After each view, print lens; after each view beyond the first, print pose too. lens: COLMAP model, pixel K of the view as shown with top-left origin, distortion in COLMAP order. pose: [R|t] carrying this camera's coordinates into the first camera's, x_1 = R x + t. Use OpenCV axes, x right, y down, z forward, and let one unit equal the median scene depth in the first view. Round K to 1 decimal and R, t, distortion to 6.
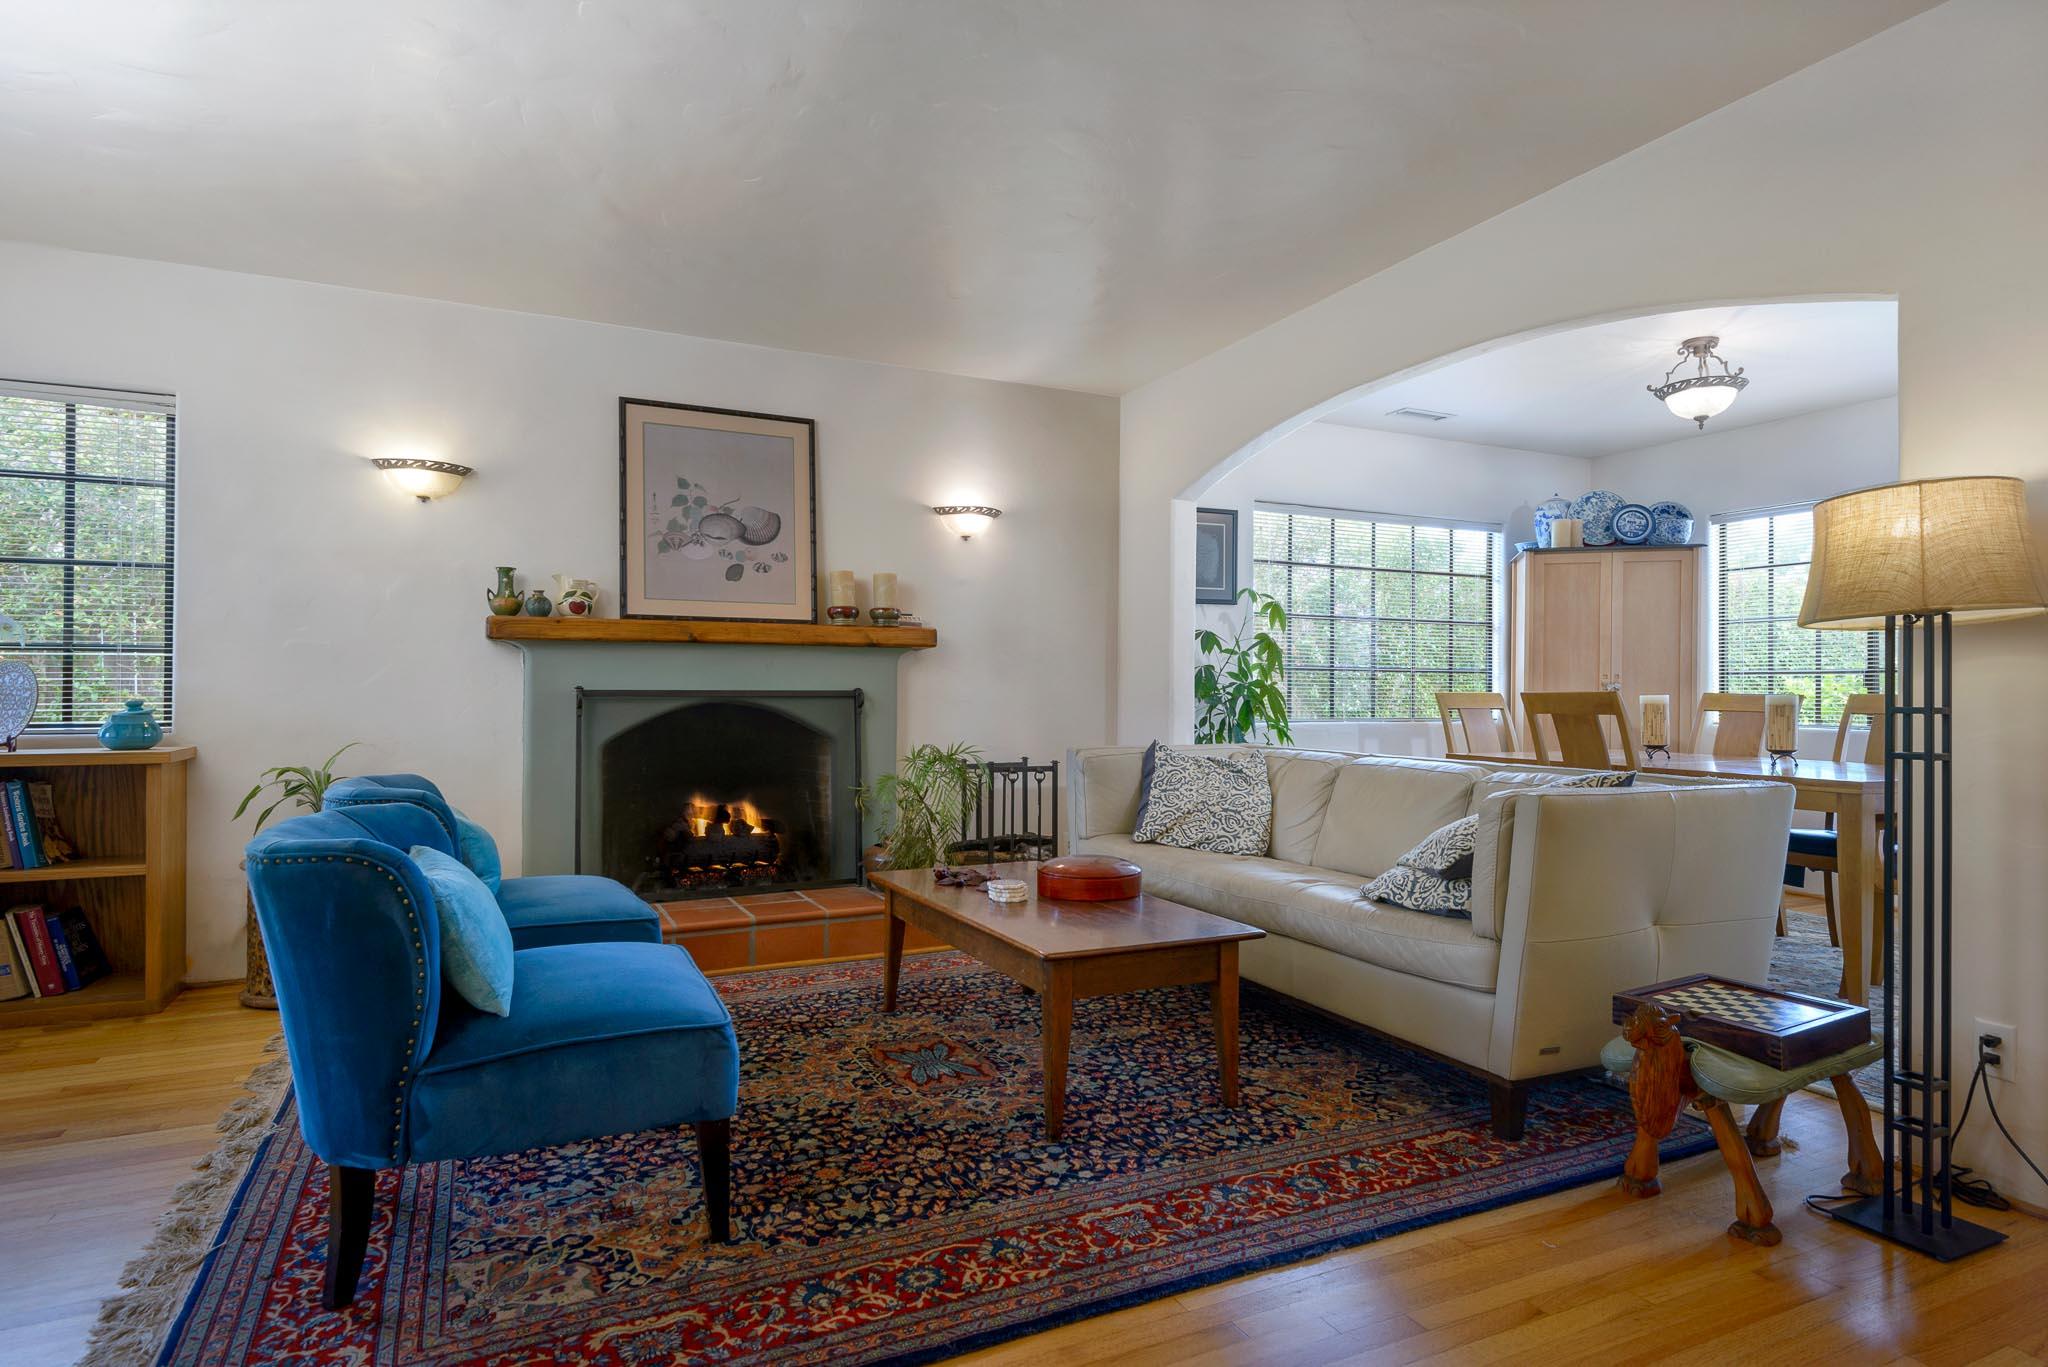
lens RADIAL K [[1167.9, 0, 1080.3], [0, 1167.9, 680.3], [0, 0, 1]] dist [0.044860, -0.013684]
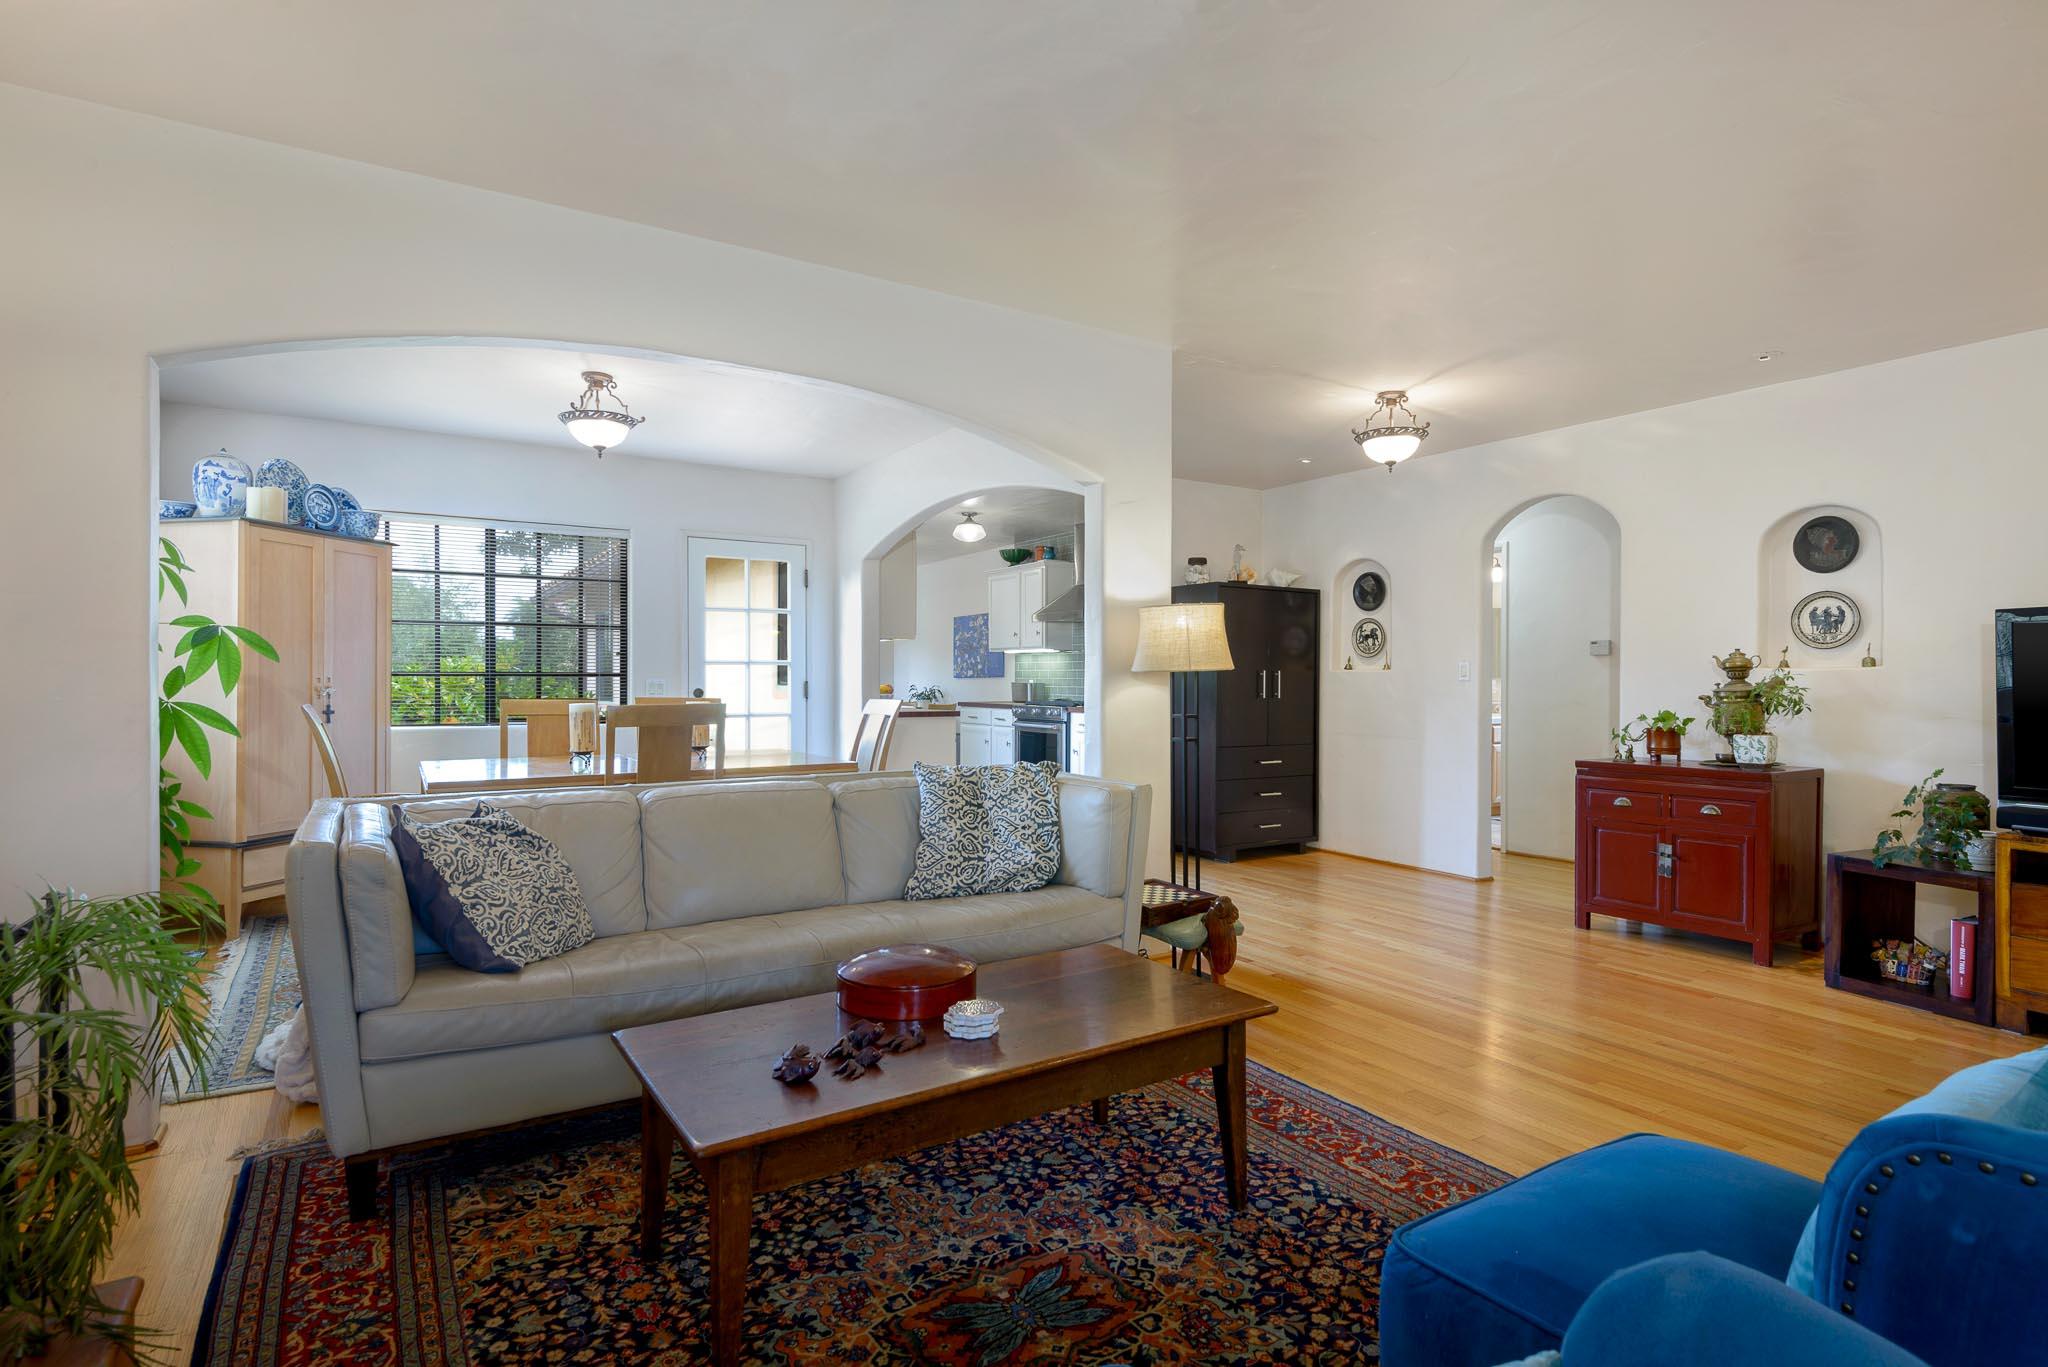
lens RADIAL K [[1038.9, 0, 1019.7], [0, 1038.9, 677.4], [0, 0, 1]] dist [0.005163, 0.000181]
pose [[-0.101874, -0.011038, 0.994736, -0.699780], [-0.007716, 0.999917, 0.010305, -0.032011], [-0.994767, -0.006626, -0.101951, 1.068556]]
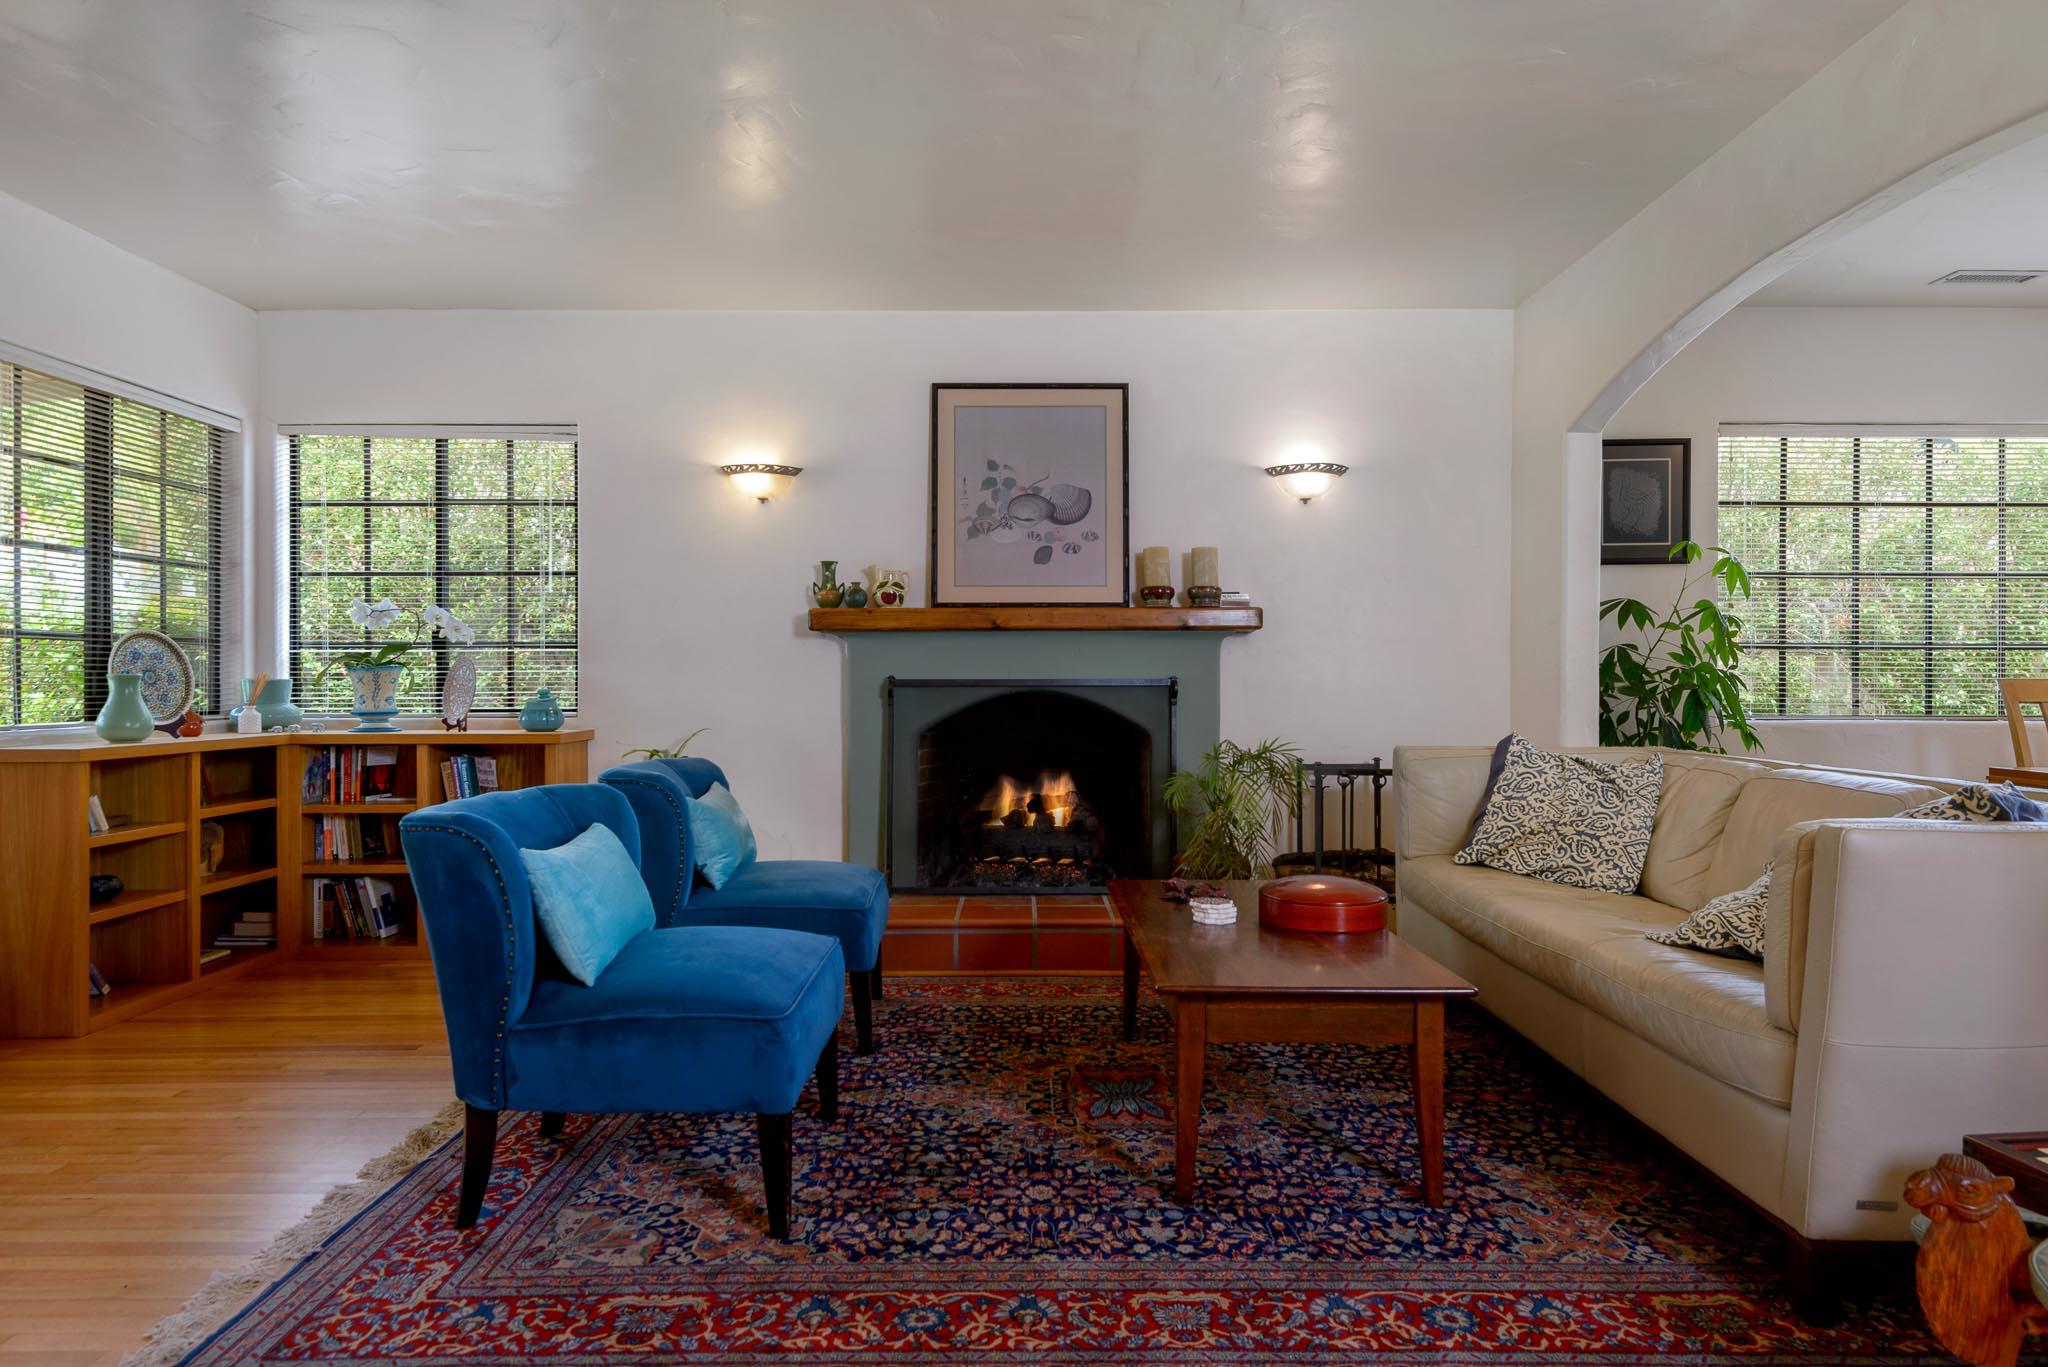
lens RADIAL K [[1303.7, 0, 1038.5], [0, 1303.7, 680.5], [0, 0, 1]] dist [0.040508, -0.007369]
pose [[0.888828, -0.003616, -0.458226, 0.272691], [0.007454, 0.999951, 0.006568, 0.003581], [0.458179, -0.009254, 0.888812, 0.091942]]
